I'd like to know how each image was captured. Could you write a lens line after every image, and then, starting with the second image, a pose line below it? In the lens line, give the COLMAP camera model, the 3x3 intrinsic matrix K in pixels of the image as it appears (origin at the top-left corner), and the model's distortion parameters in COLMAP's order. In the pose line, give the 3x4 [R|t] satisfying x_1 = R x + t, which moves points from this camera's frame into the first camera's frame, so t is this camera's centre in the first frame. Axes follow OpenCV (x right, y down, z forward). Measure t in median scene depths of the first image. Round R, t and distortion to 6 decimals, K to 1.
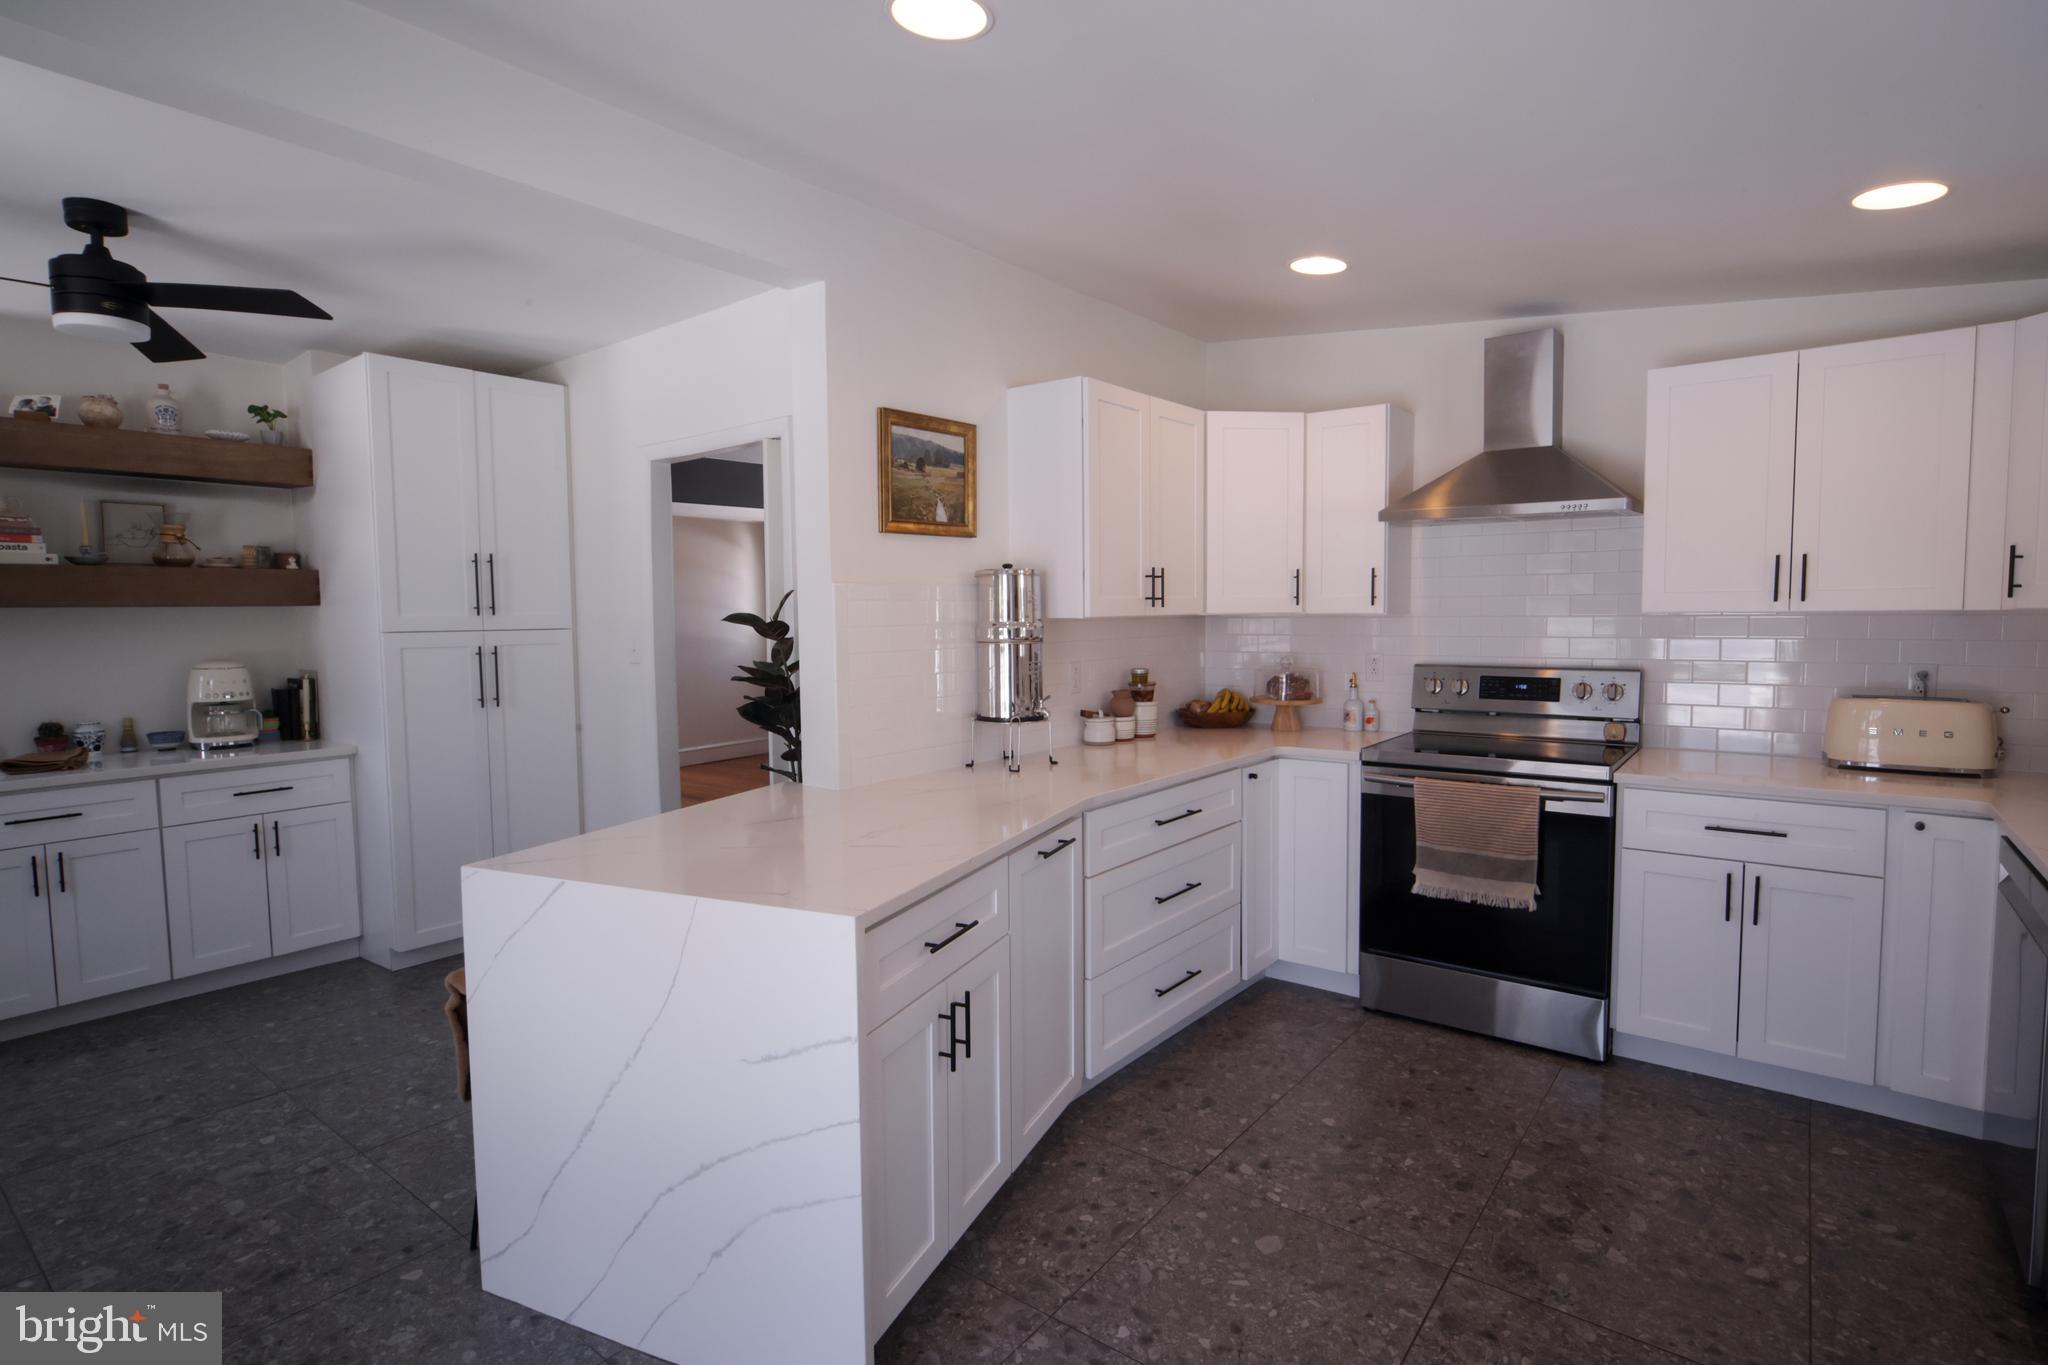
lens RADIAL K [[1027.6, 0, 1038.3], [0, 1027.6, 670.1], [0, 0, 1]] dist [-0.006310, 0.001676]
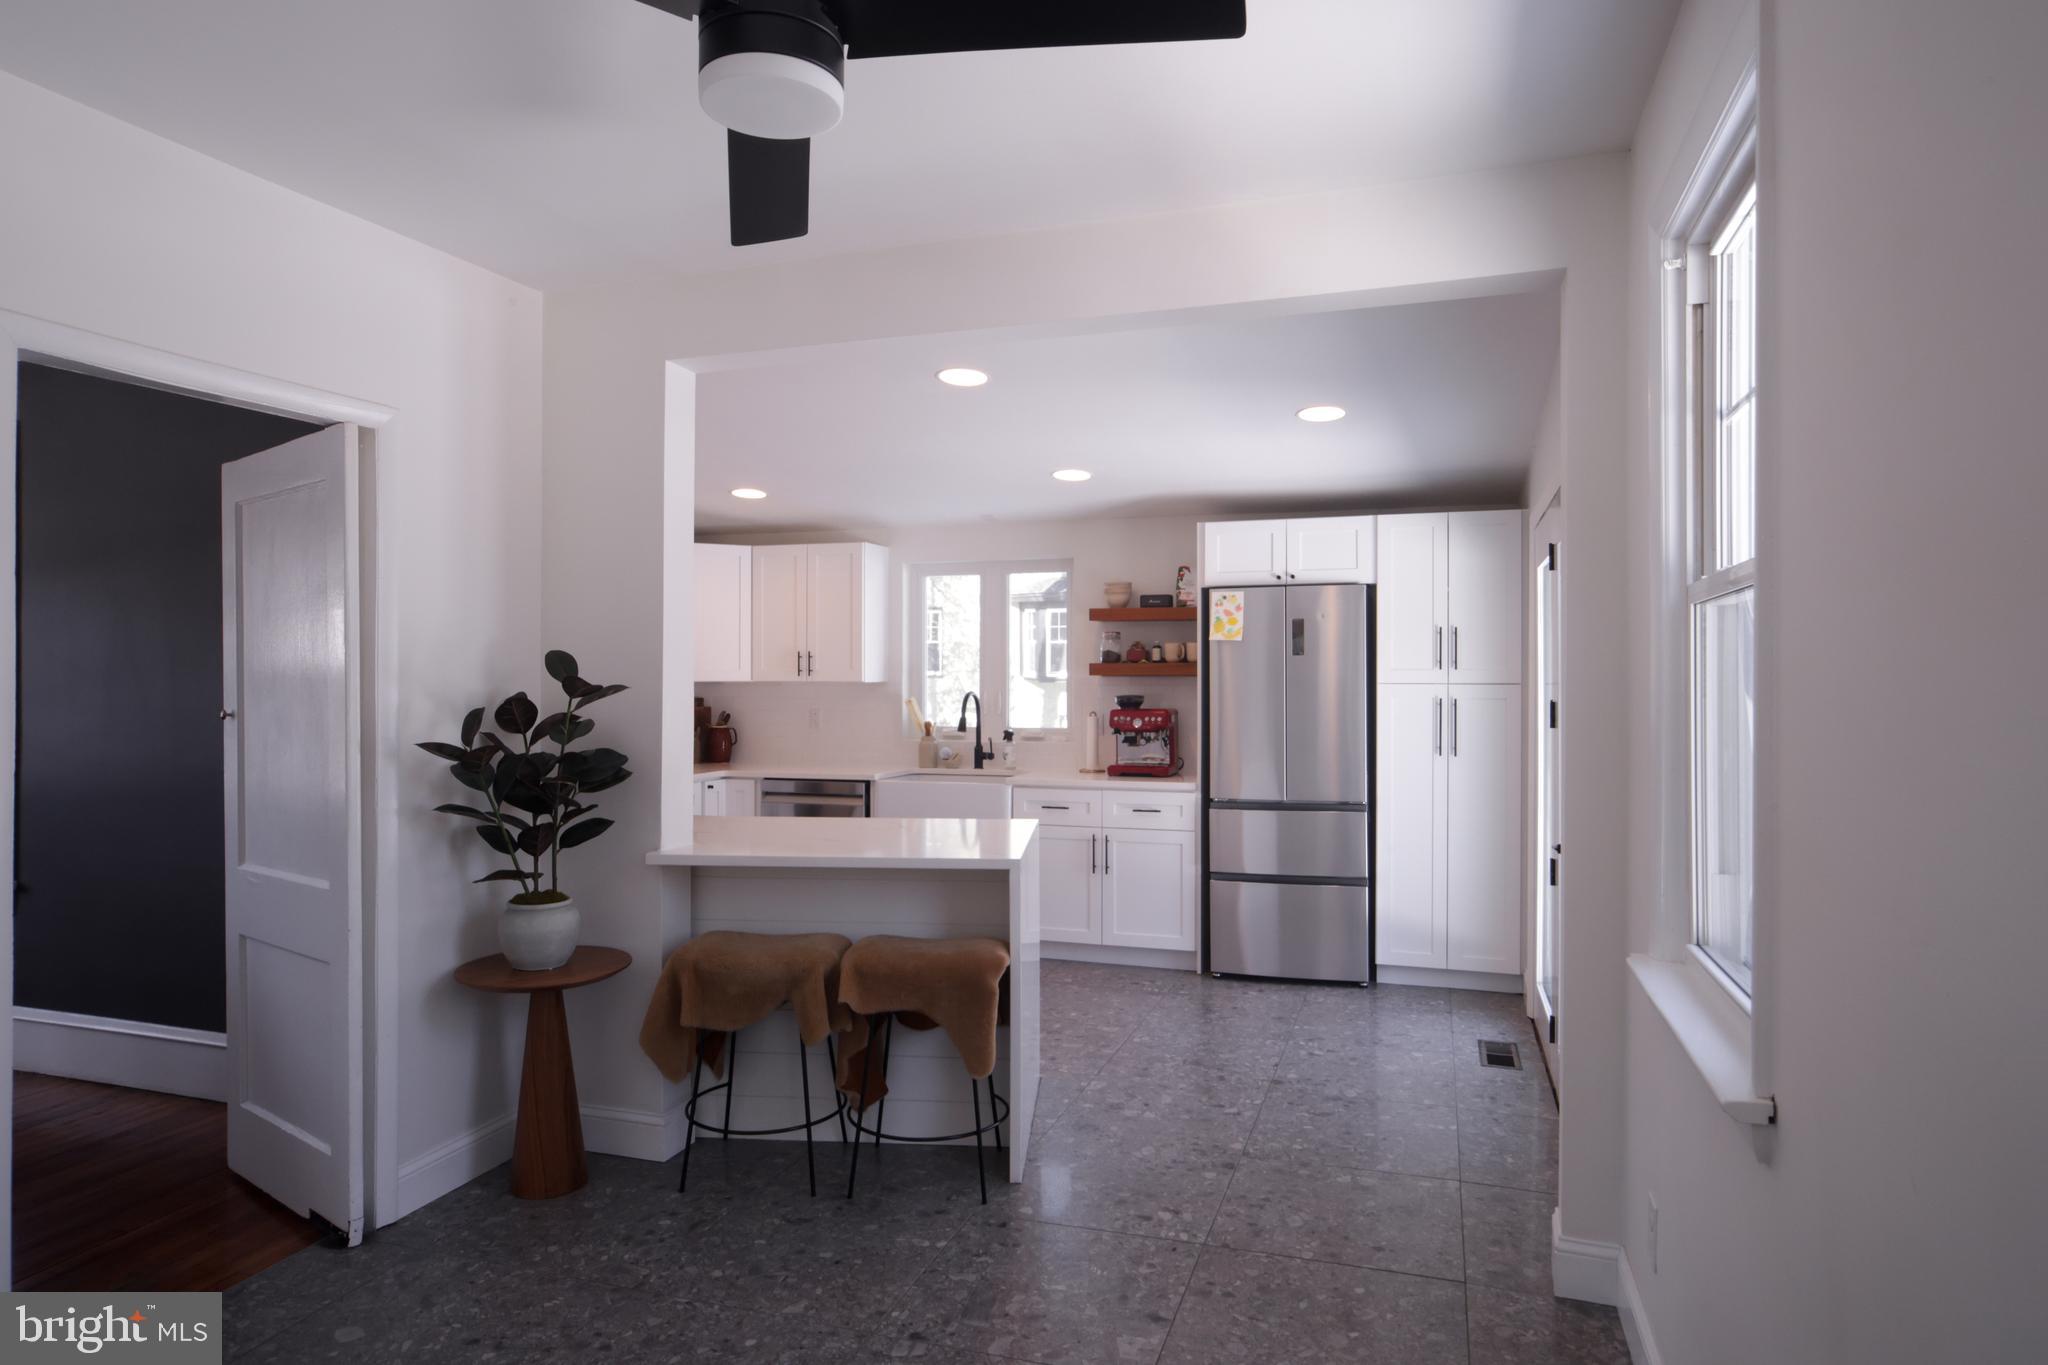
lens RADIAL K [[1223.5, 0, 1021.3], [0, 1223.5, 671.8], [0, 0, 1]] dist [0.005507, 0.001125]
pose [[-0.311319, 0.014707, 0.950192, -0.840955], [0.064206, 0.997921, 0.005590, -0.028667], [-0.948134, 0.062748, -0.311616, 0.625660]]
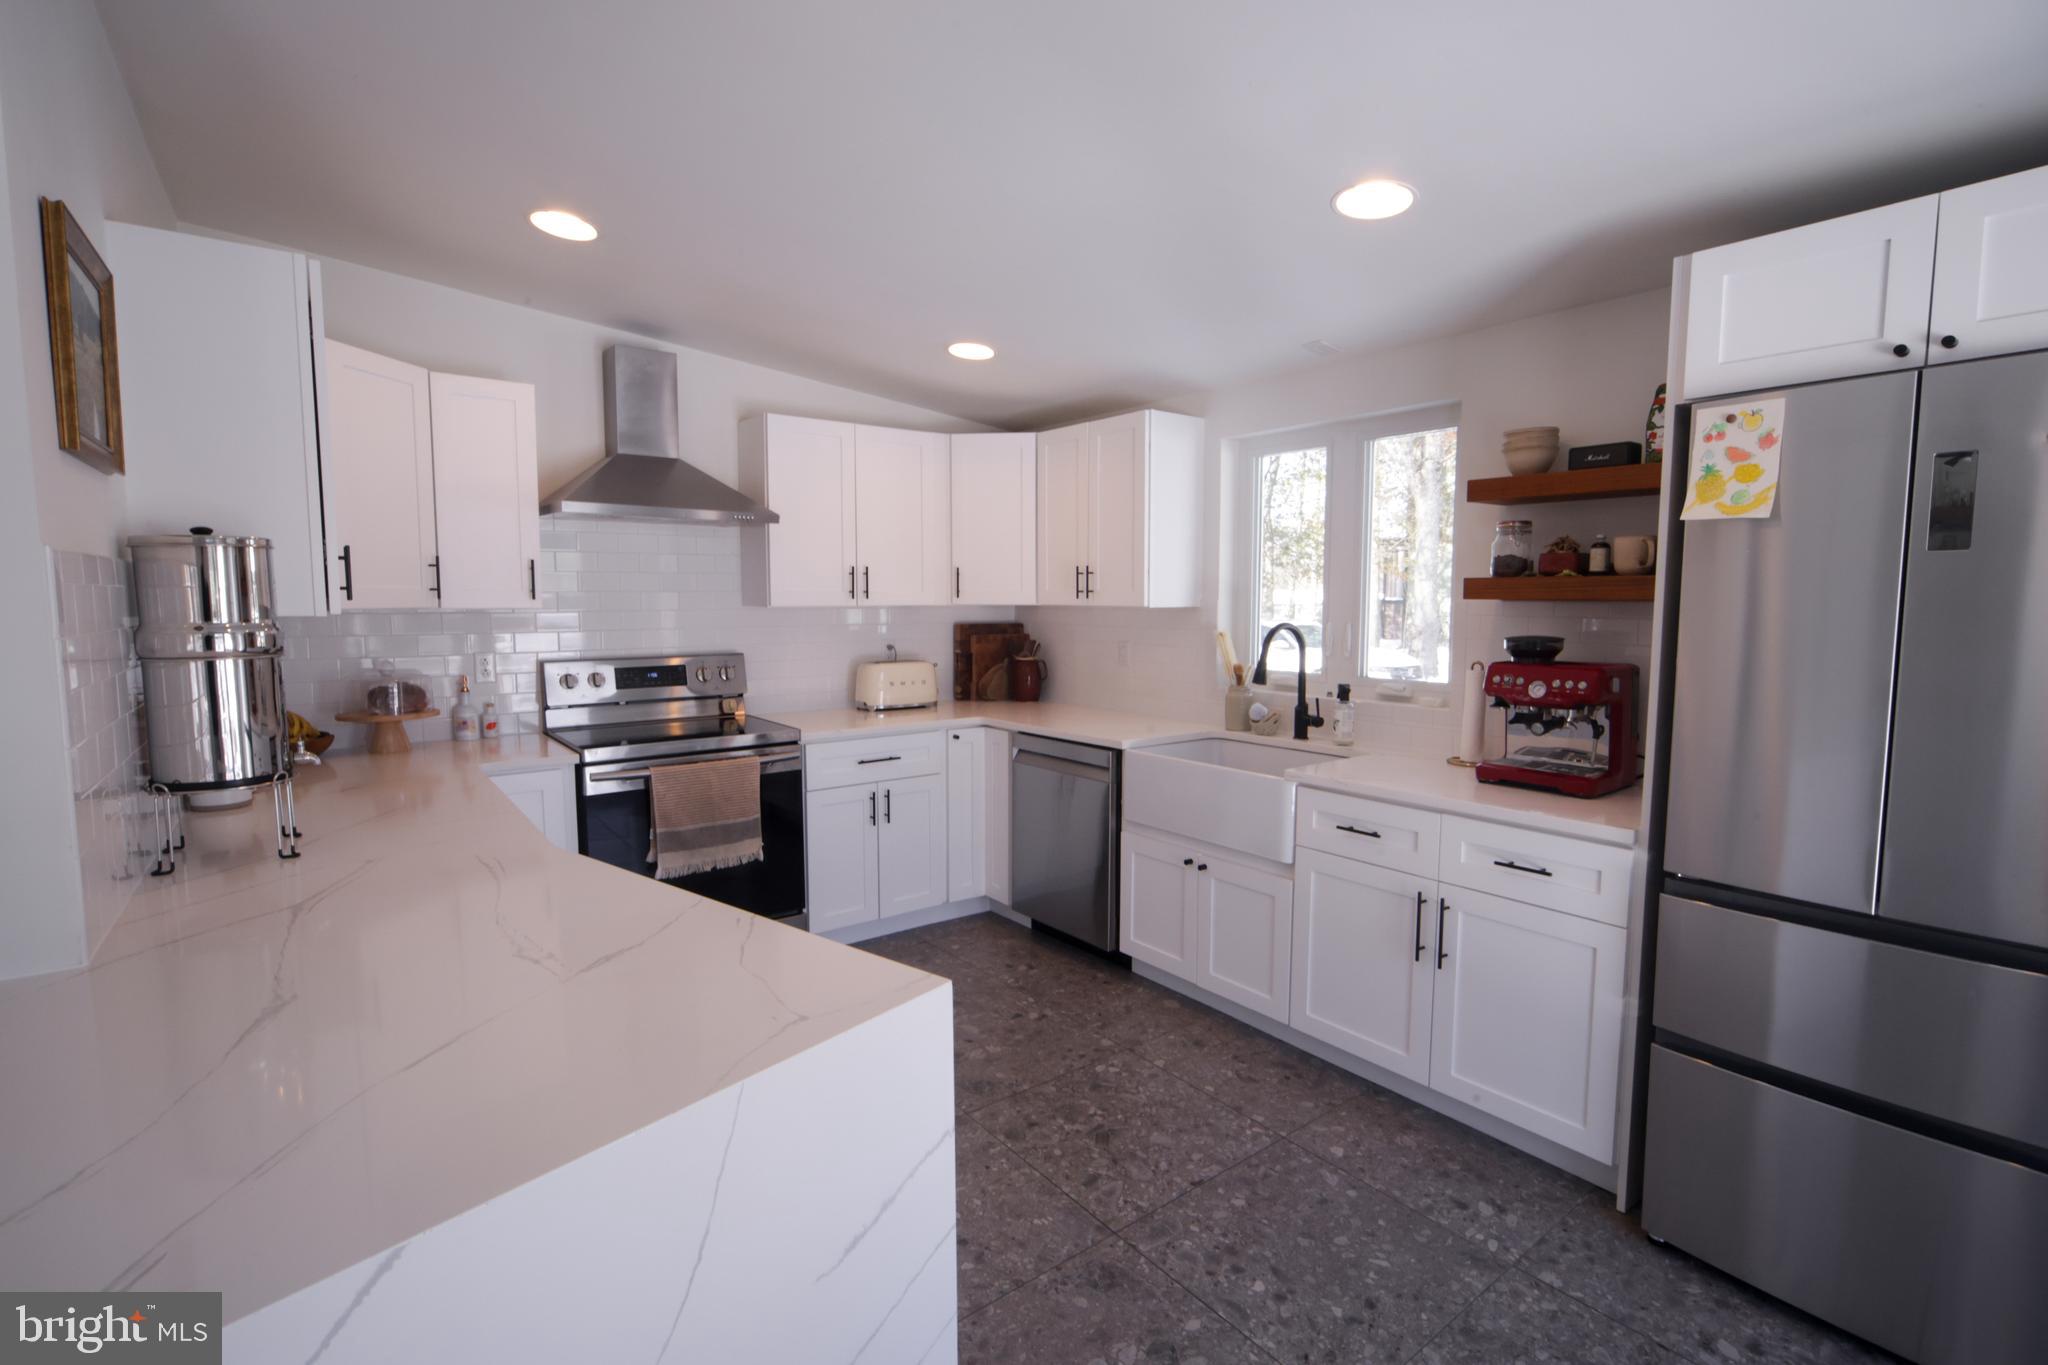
lens RADIAL K [[941.0, 0, 1057.2], [0, 941.0, 683.4], [0, 0, 1]] dist [-0.000182, 0.001791]
pose [[0.247454, -0.079133, 0.965663, -0.454530], [0.058683, 0.996054, 0.066586, -0.019511], [-0.967121, 0.040191, 0.251121, 0.381890]]
